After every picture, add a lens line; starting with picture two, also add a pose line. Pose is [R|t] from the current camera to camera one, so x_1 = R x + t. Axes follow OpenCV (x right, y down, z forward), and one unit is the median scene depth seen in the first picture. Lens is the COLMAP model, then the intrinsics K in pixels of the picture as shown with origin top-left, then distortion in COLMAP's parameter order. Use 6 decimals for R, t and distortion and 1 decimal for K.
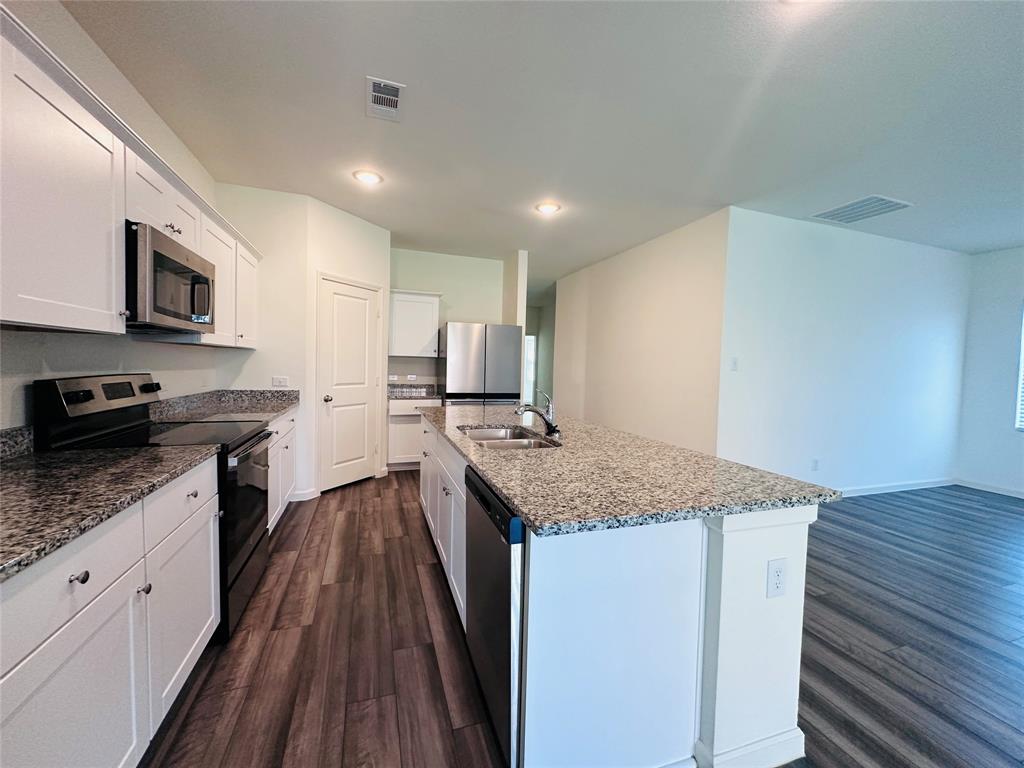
lens RADIAL K [[408.8, 0, 512.0], [0, 408.8, 384.0], [0, 0, 1]] dist [0.000362, -0.000113]
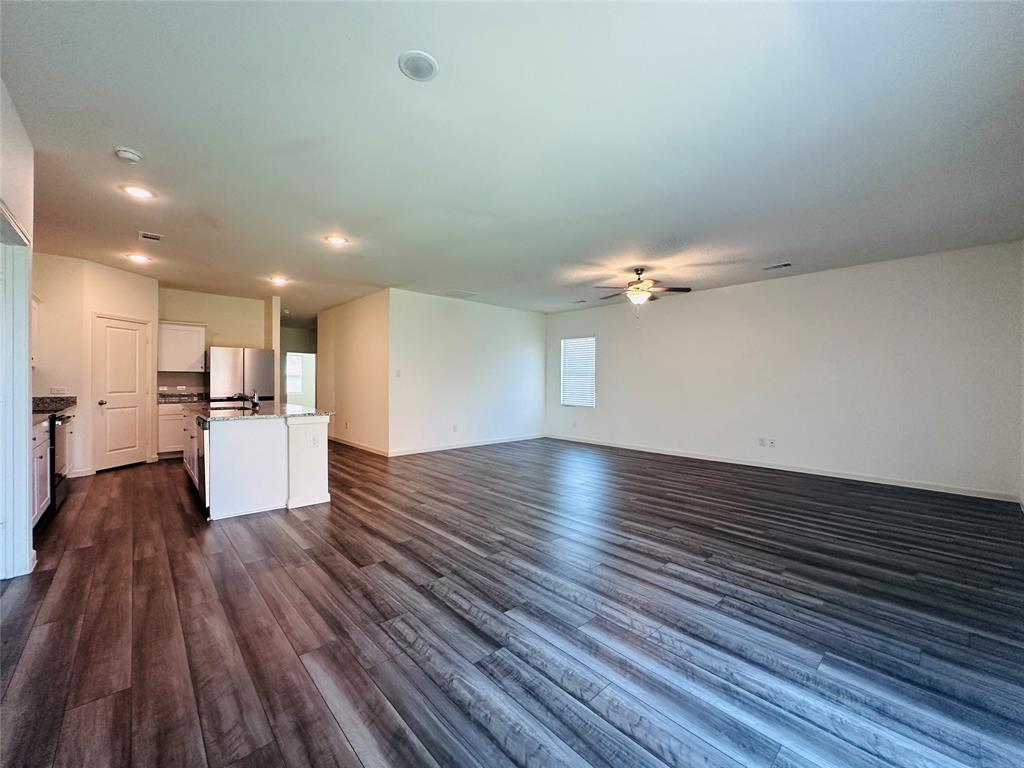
lens RADIAL K [[421.4, 0, 512.0], [0, 421.4, 384.0], [0, 0, 1]] dist [0.009751, -0.000045]
pose [[0.922457, -0.021069, 0.385526, 0.233496], [0.034751, 0.998988, -0.028555, 0.052682], [-0.384534, 0.039738, 0.922255, -0.732270]]
